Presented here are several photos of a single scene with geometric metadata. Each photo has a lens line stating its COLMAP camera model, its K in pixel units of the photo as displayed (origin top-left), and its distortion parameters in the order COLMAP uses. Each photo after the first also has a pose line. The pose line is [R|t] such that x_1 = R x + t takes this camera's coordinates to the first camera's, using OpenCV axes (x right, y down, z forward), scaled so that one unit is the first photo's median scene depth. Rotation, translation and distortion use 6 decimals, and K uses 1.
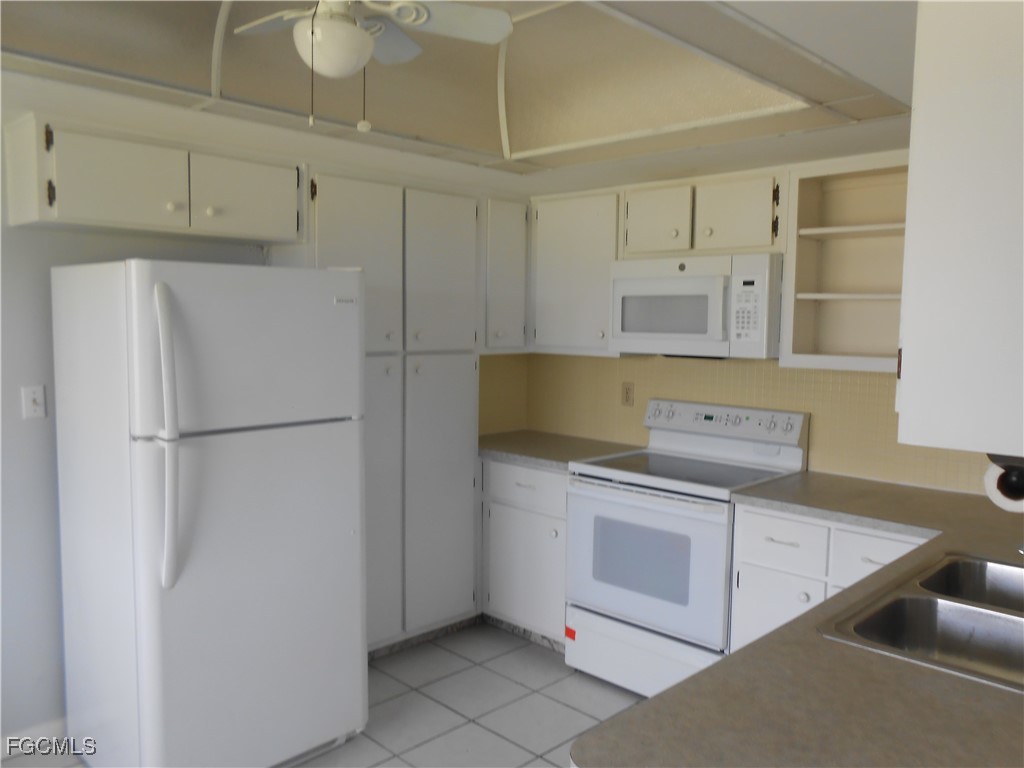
lens RADIAL K [[800.8, 0, 514.3], [0, 800.8, 381.5], [0, 0, 1]] dist [-0.038420, 0.060083]
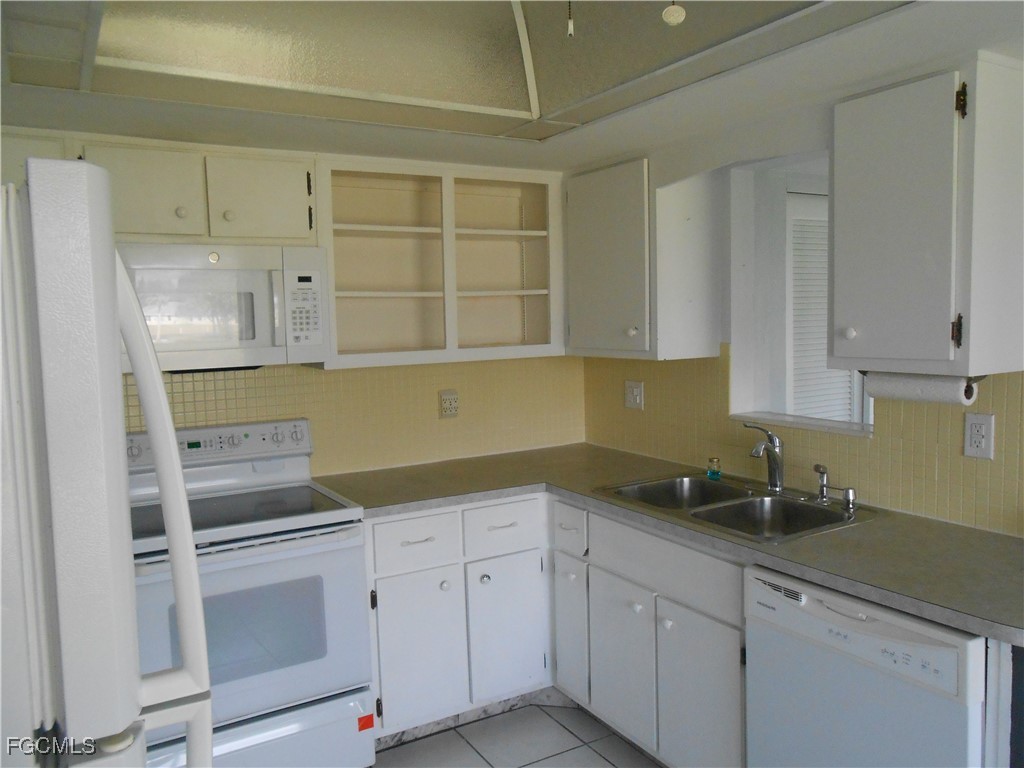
lens RADIAL K [[800.8, 0, 511.3], [0, 800.8, 379.6], [0, 0, 1]] dist [-0.038420, 0.060083]
pose [[0.242519, -0.094138, 0.965568, -0.675353], [0.103647, 0.992099, 0.070692, -0.065899], [-0.964594, 0.082934, 0.250360, 0.725362]]
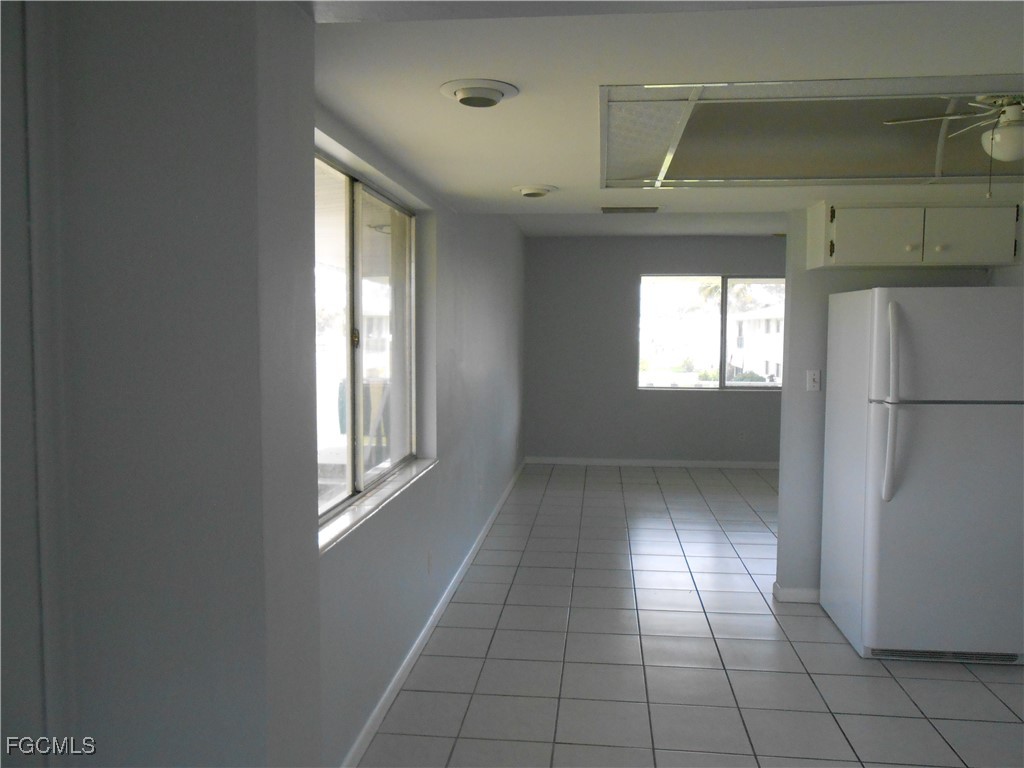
lens RADIAL K [[800.8, 0, 517.9], [0, 800.8, 383.8], [0, 0, 1]] dist [-0.038420, 0.060083]
pose [[0.622544, 0.046155, -0.781222, 0.229113], [-0.059693, 0.998152, 0.011403, 0.043979], [0.780305, 0.039535, 0.624149, -0.381253]]
